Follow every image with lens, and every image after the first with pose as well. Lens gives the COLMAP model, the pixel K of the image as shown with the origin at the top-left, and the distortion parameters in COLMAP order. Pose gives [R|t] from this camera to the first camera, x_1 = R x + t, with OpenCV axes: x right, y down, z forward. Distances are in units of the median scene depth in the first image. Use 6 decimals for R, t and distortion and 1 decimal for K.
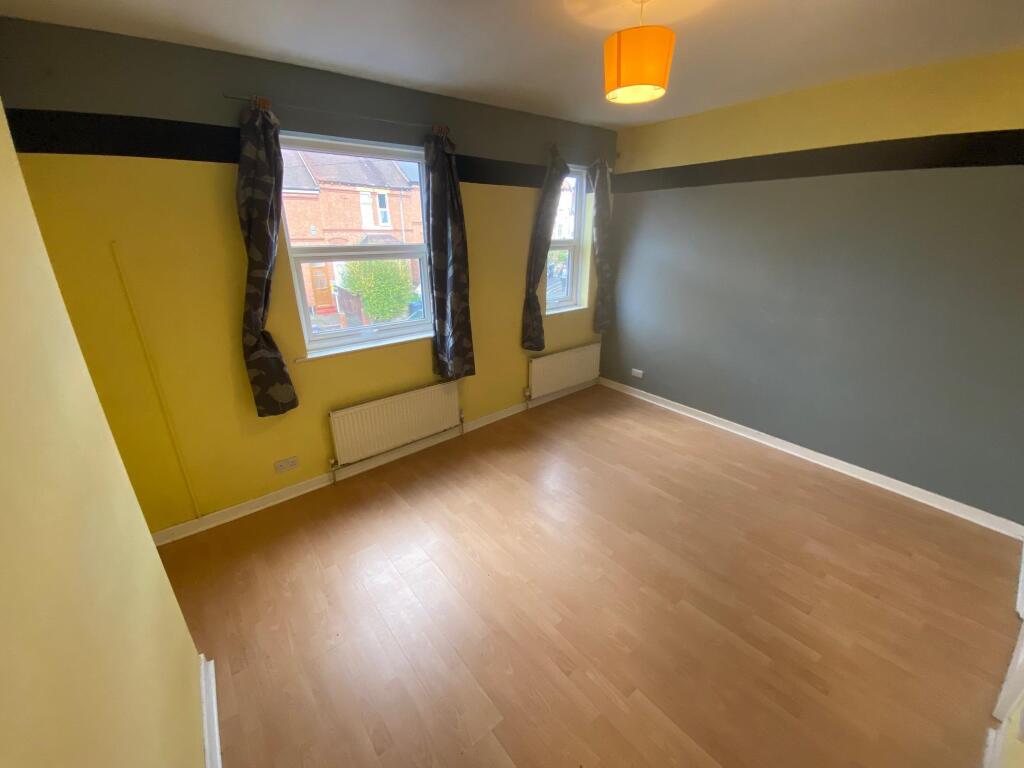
lens RADIAL K [[409.7, 0, 512.0], [0, 409.7, 384.0], [0, 0, 1]] dist [0.012304, -0.019487]
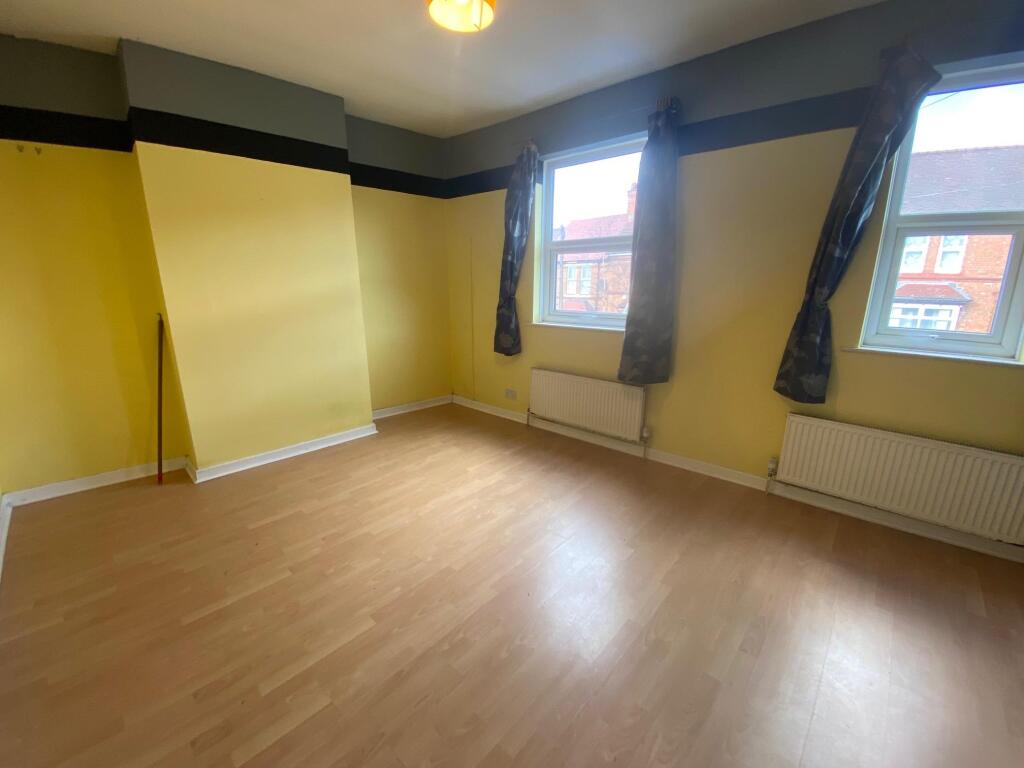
lens RADIAL K [[413.9, 0, 509.6], [0, 413.9, 382.3], [0, 0, 1]] dist [0.045865, -0.037040]
pose [[0.145208, 0.250412, -0.957188, 0.698166], [-0.344707, 0.919632, 0.188294, -0.095163], [0.927411, 0.302607, 0.219857, 0.573897]]
